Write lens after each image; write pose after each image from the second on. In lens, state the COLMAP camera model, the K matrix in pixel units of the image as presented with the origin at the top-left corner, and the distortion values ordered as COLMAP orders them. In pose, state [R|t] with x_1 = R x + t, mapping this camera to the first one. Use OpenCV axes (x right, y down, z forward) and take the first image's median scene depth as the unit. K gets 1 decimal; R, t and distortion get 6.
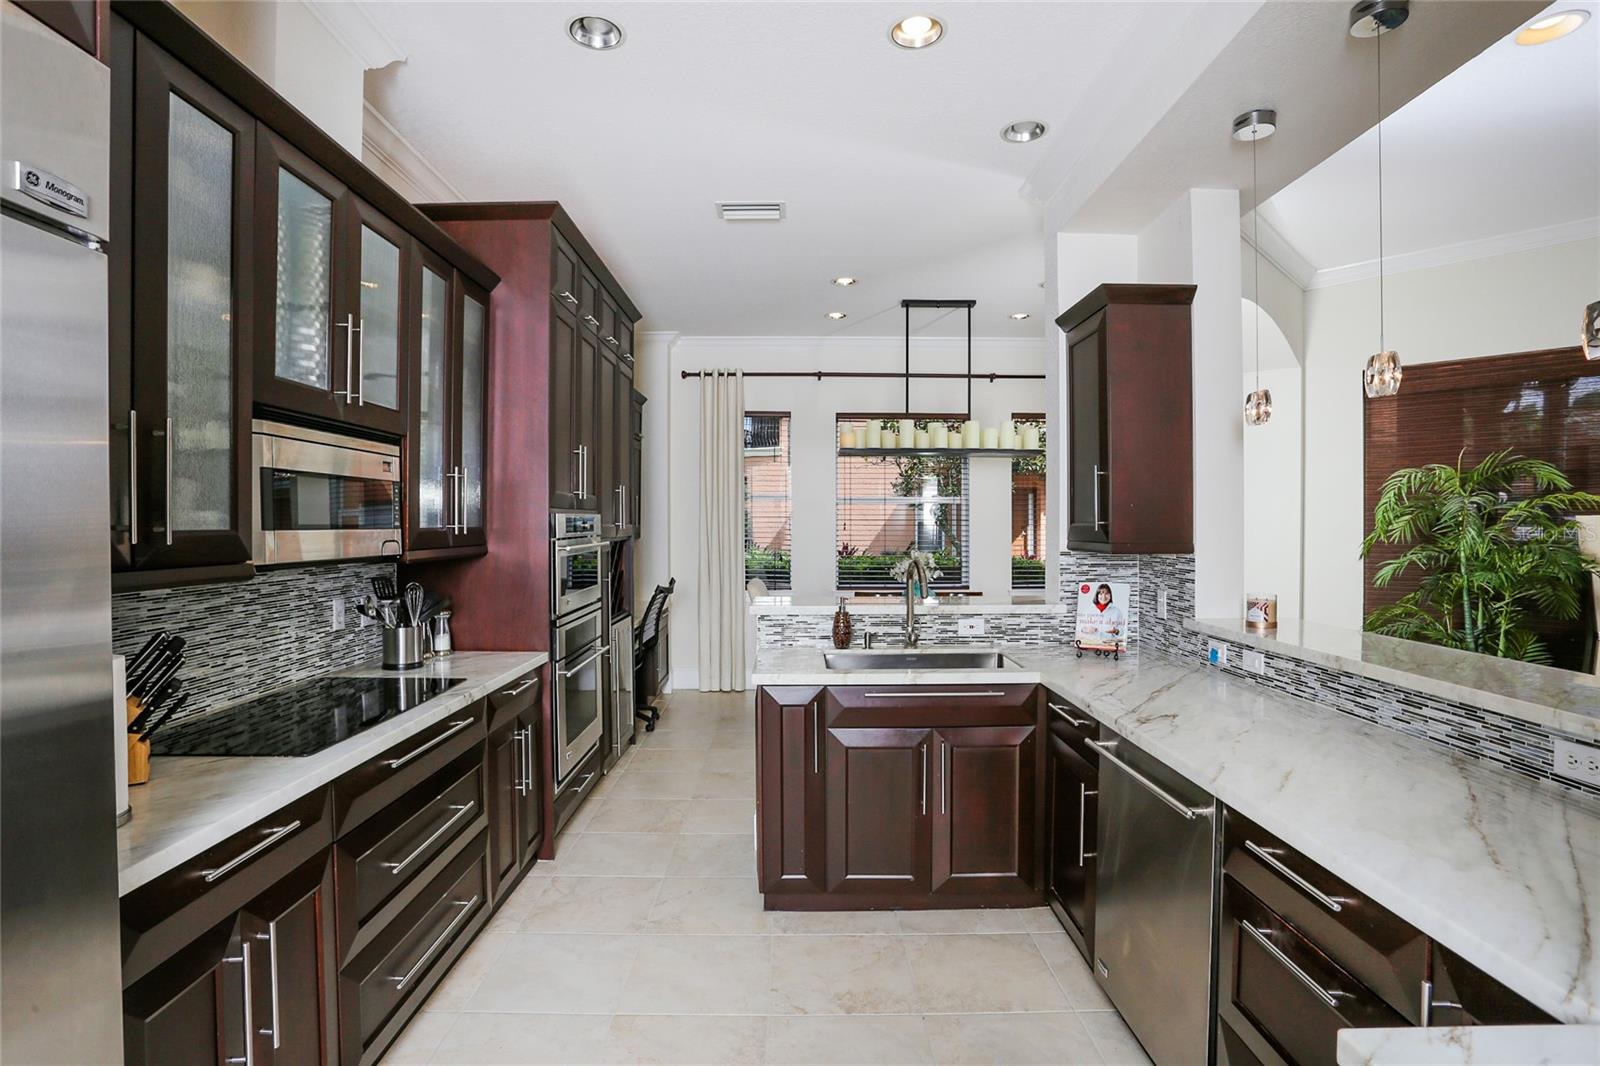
lens RADIAL K [[775.3, 0, 807.2], [0, 775.3, 539.2], [0, 0, 1]] dist [-0.076732, 0.021942]
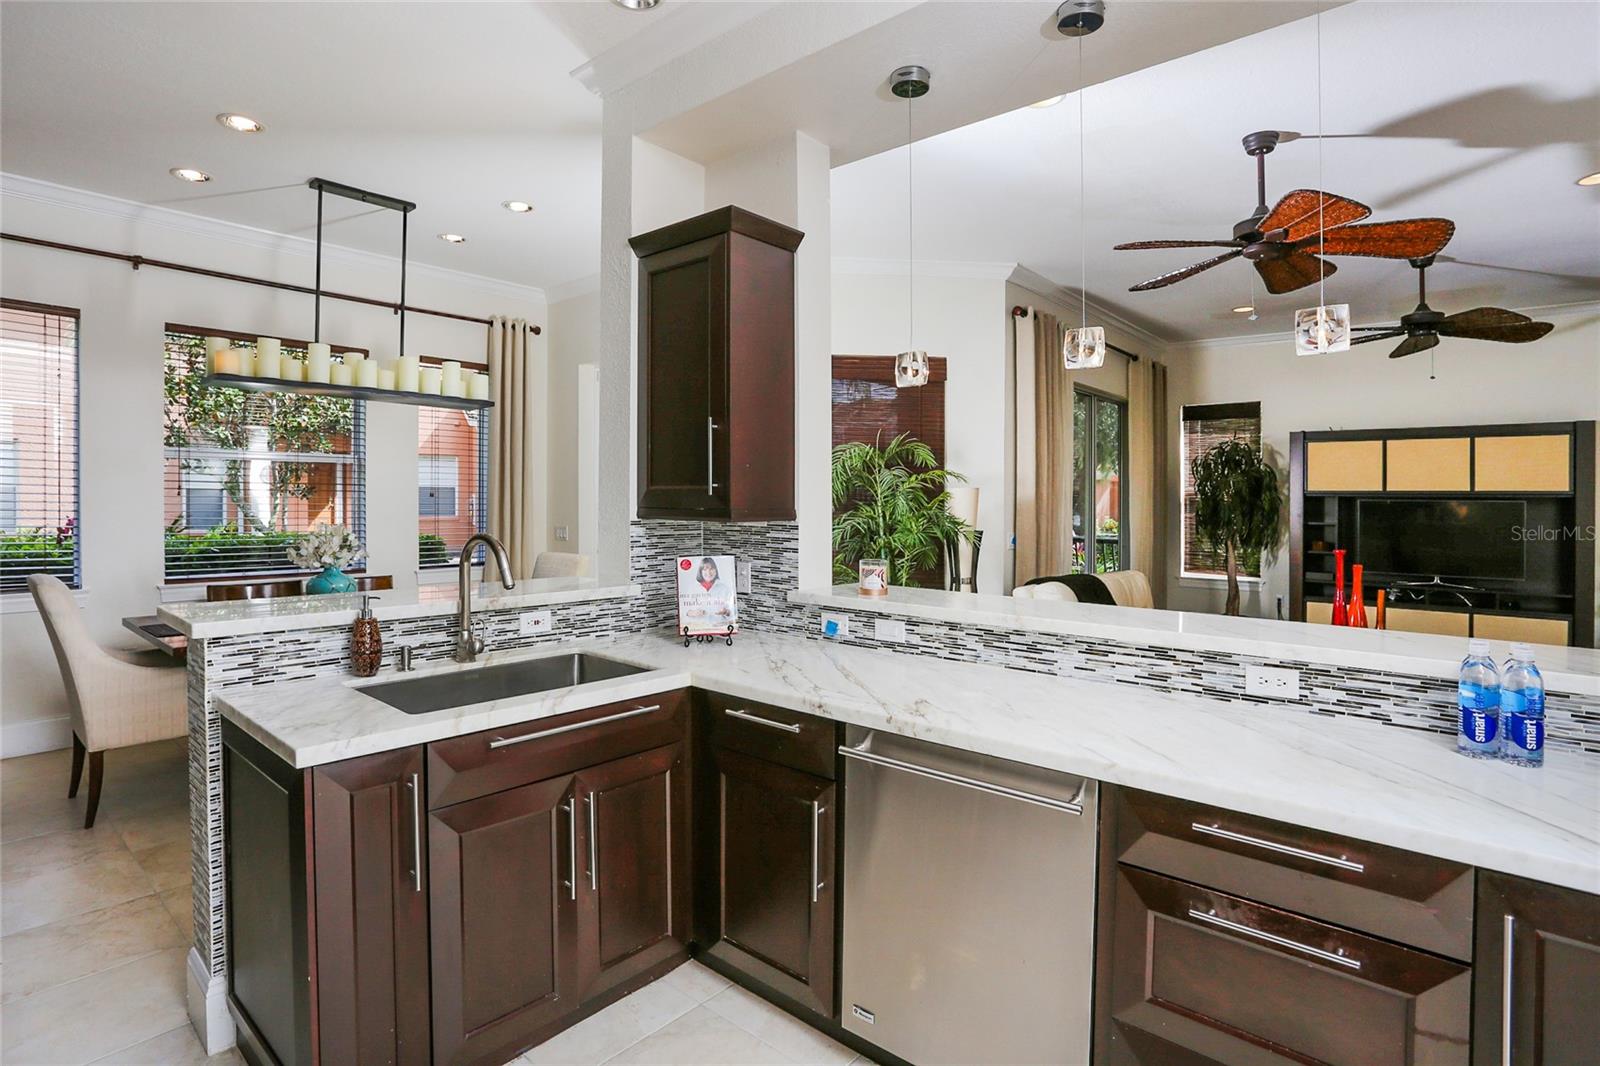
lens RADIAL K [[807.6, 0, 795.3], [0, 807.6, 505.0], [0, 0, 1]] dist [-0.097013, 0.054952]
pose [[0.671218, 0.002851, 0.741254, -0.214509], [0.003178, 0.999972, -0.006724, 0.006223], [-0.741253, 0.006868, 0.671191, 0.325837]]
